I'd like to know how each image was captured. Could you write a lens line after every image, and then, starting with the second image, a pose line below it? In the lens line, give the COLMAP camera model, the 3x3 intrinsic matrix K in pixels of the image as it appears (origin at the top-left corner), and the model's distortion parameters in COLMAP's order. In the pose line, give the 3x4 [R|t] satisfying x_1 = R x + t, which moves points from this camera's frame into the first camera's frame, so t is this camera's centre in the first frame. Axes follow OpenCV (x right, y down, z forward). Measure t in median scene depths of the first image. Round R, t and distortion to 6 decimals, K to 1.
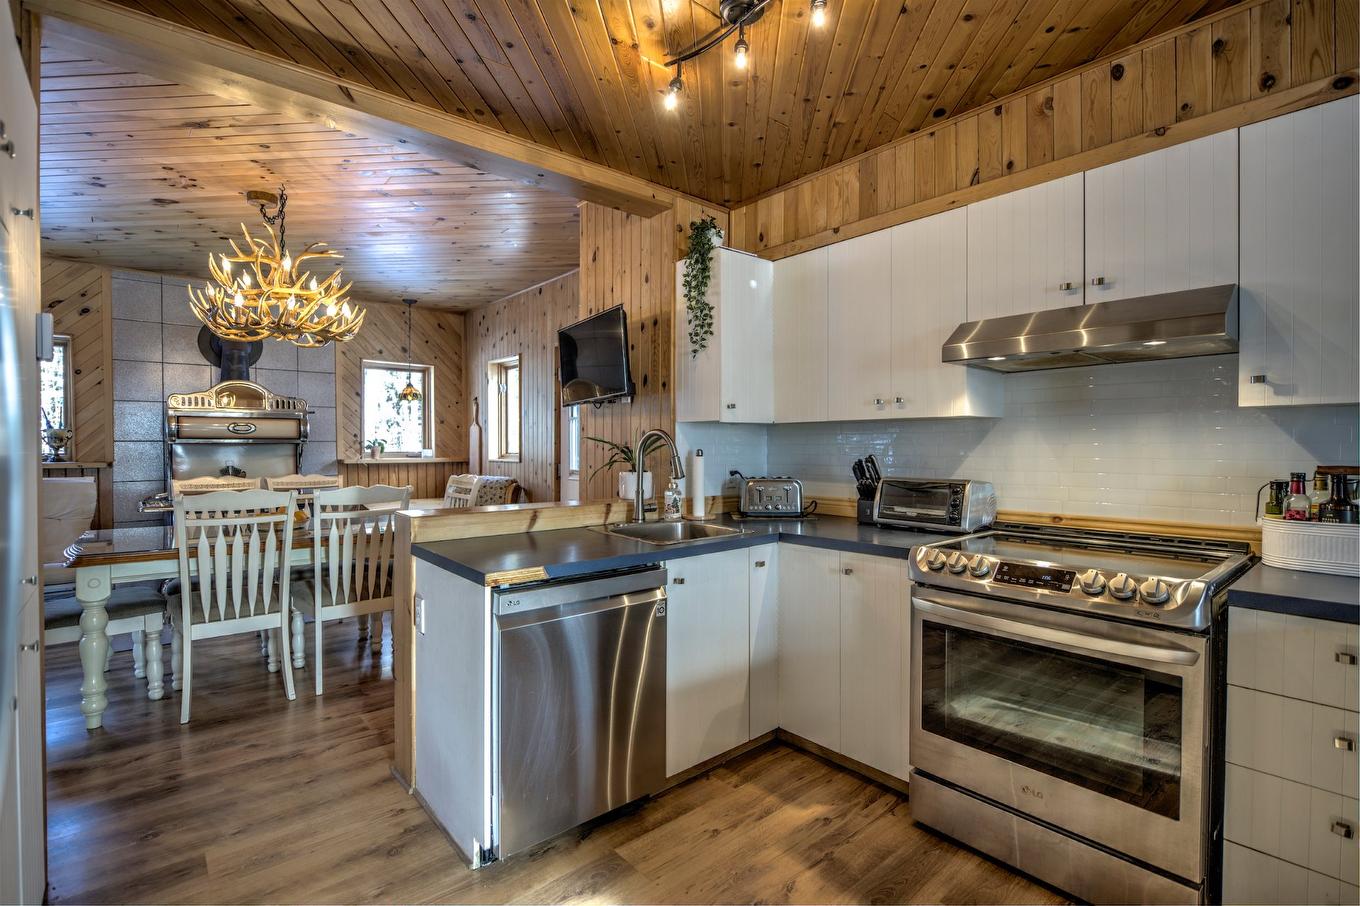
lens RADIAL K [[632.8, 0, 684.1], [0, 632.8, 454.0], [0, 0, 1]] dist [-0.011654, 0.000149]
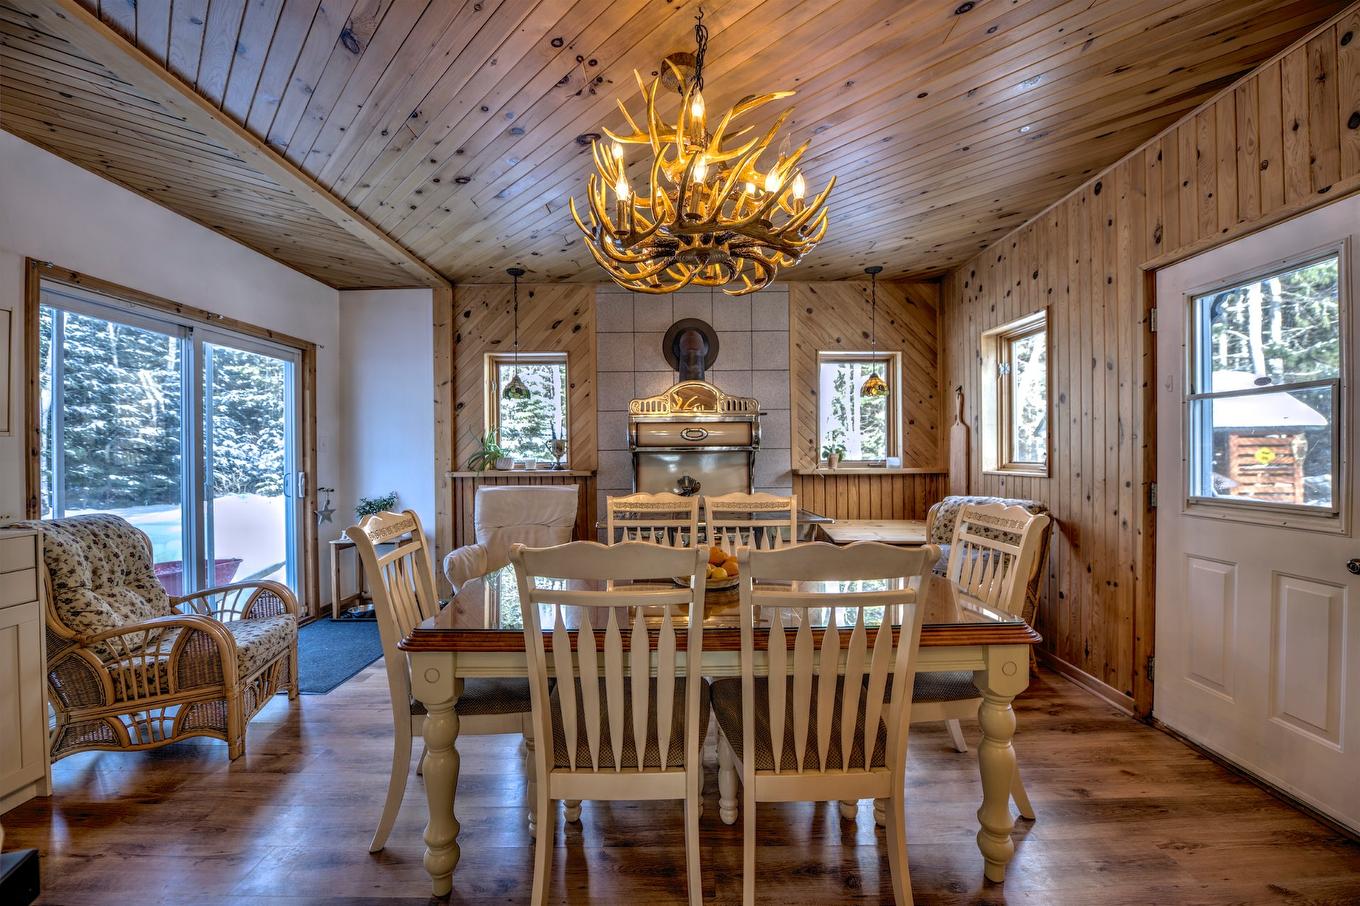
lens RADIAL K [[536.1, 0, 684.0], [0, 536.1, 456.0], [0, 0, 1]] dist [-0.017353, 0.000060]
pose [[0.759618, -0.003354, -0.650360, -0.183522], [-0.001028, 0.999979, -0.006358, -0.004485], [0.650368, 0.005498, 0.759599, 0.344142]]
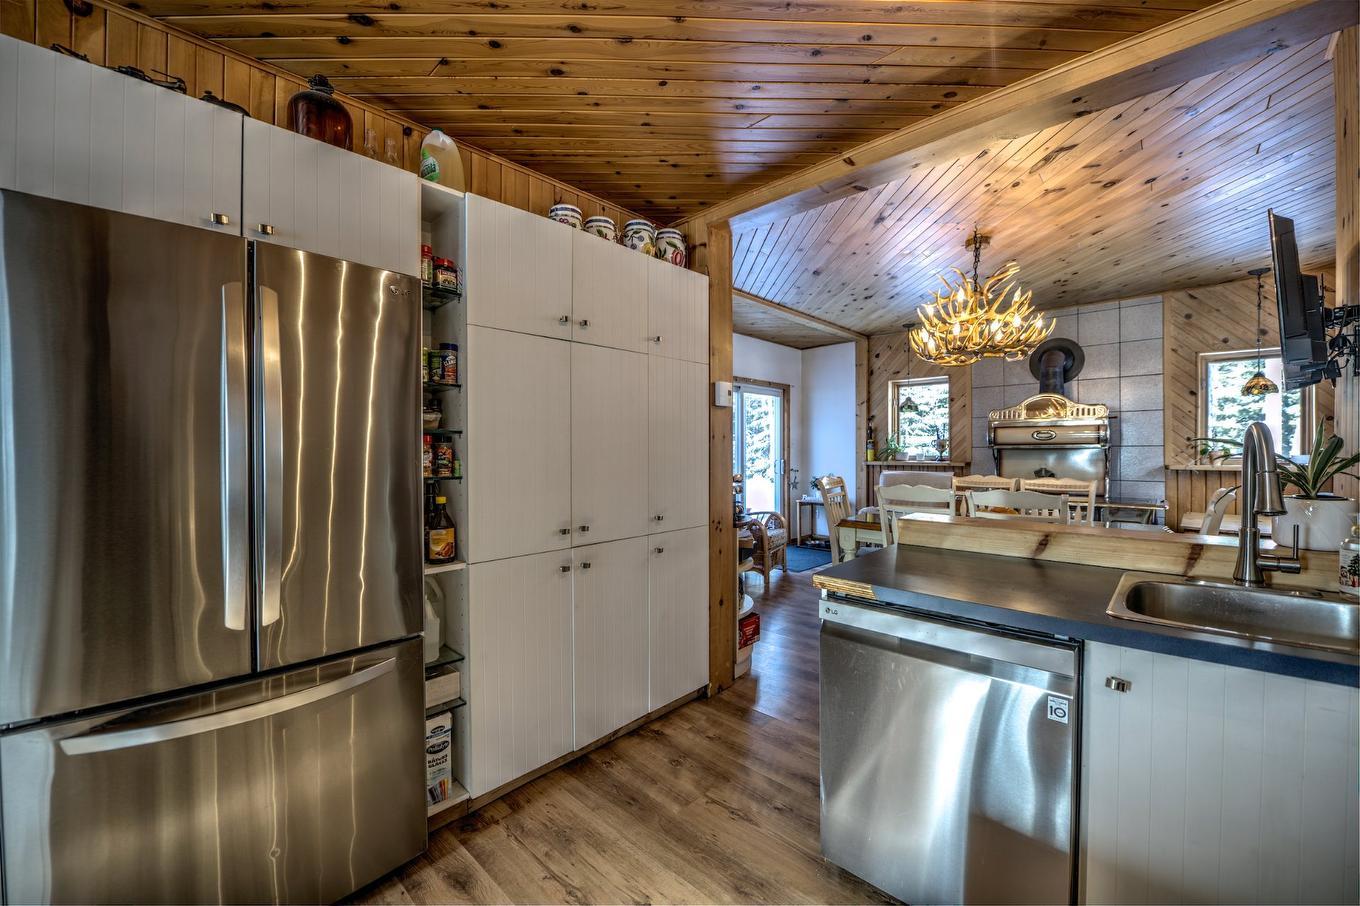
lens RADIAL K [[536.1, 0, 684.0], [0, 536.1, 456.0], [0, 0, 1]] dist [-0.017353, 0.000060]
pose [[0.101942, 0.009678, -0.994743, 0.161658], [-0.010577, 0.999907, 0.008644, -0.003584], [0.994734, 0.009640, 0.102035, 0.204206]]
